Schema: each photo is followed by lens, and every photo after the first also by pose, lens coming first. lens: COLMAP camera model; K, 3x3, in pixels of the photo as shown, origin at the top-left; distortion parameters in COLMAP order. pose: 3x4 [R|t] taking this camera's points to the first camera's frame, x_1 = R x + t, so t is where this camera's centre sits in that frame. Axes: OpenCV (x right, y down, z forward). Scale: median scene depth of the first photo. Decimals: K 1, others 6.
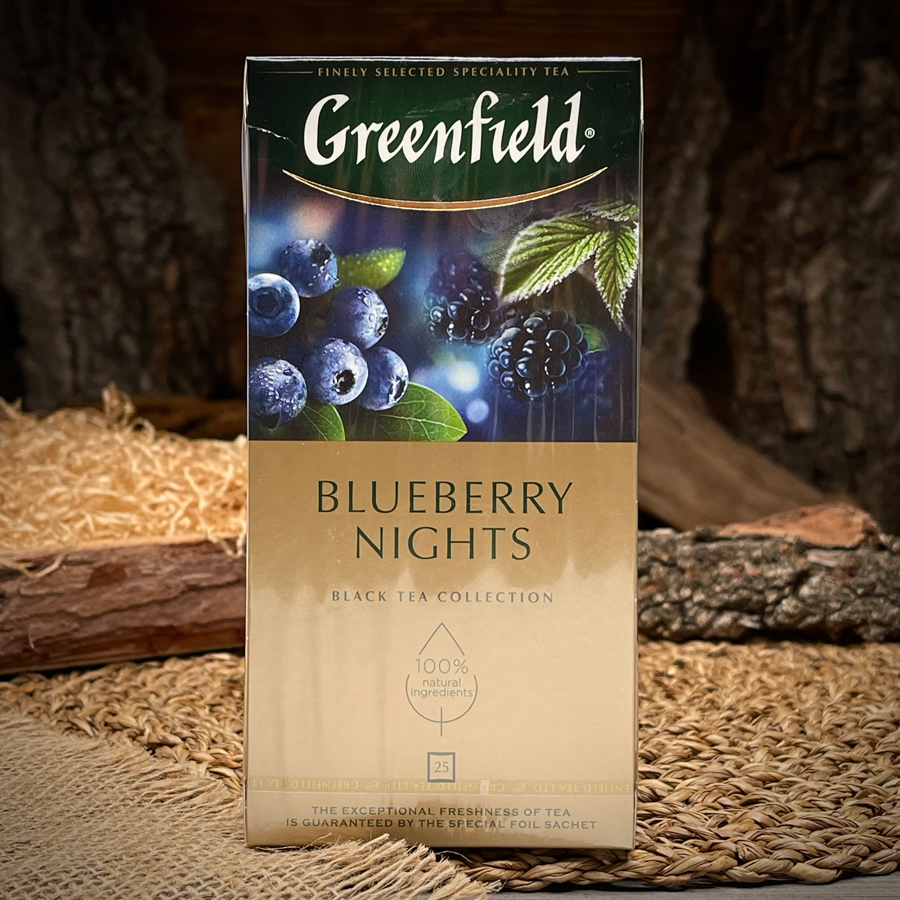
lens RADIAL K [[1872.4, 0, 483.4], [0, 1872.4, 507.9], [0, 0, 1]] dist [0.017860, 0.000000]
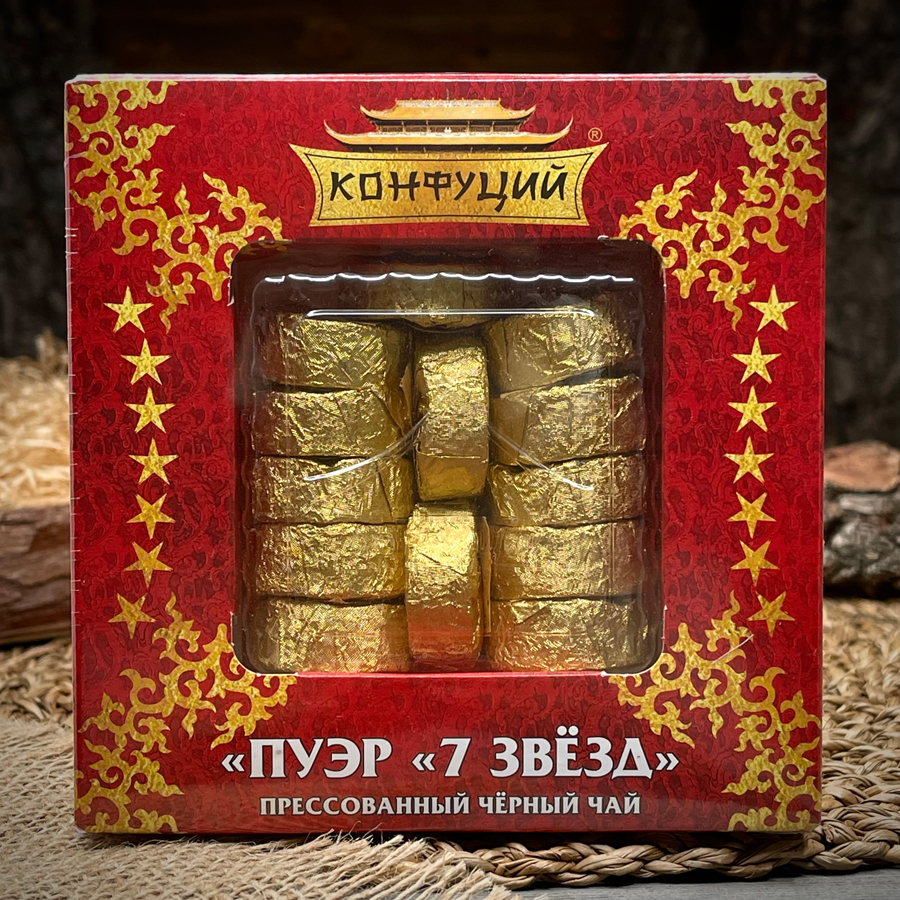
lens RADIAL K [[1910.1, 0, 486.4], [0, 1910.1, 507.7], [0, 0, 1]] dist [0.020296, 0.000000]
pose [[0.999102, -0.020327, 0.037180, -0.030623], [0.020013, 0.999761, 0.008791, 0.017965], [-0.037350, -0.008039, 0.999270, 0.100302]]
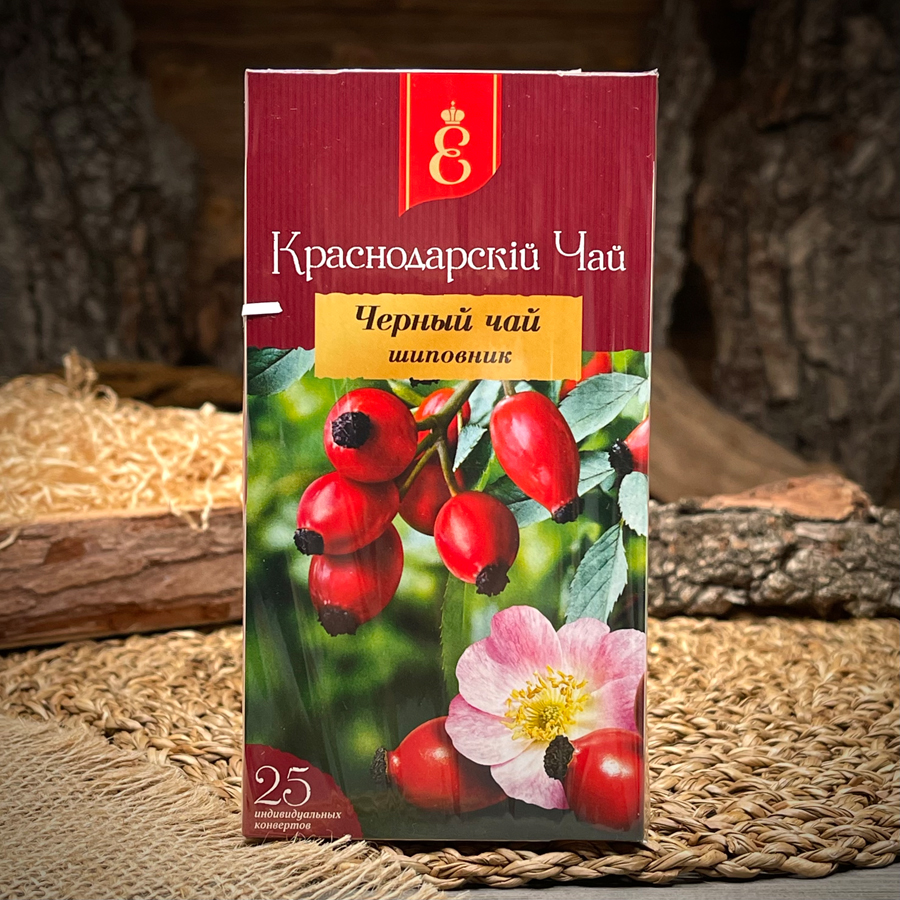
lens RADIAL K [[1876.1, 0, 488.8], [0, 1876.1, 507.6], [0, 0, 1]] dist [0.013337, 0.000000]
pose [[0.999885, -0.000477, 0.015141, 0.000658], [0.000215, 0.999851, 0.017277, -0.002146], [-0.015147, -0.017272, 0.999736, 0.038627]]
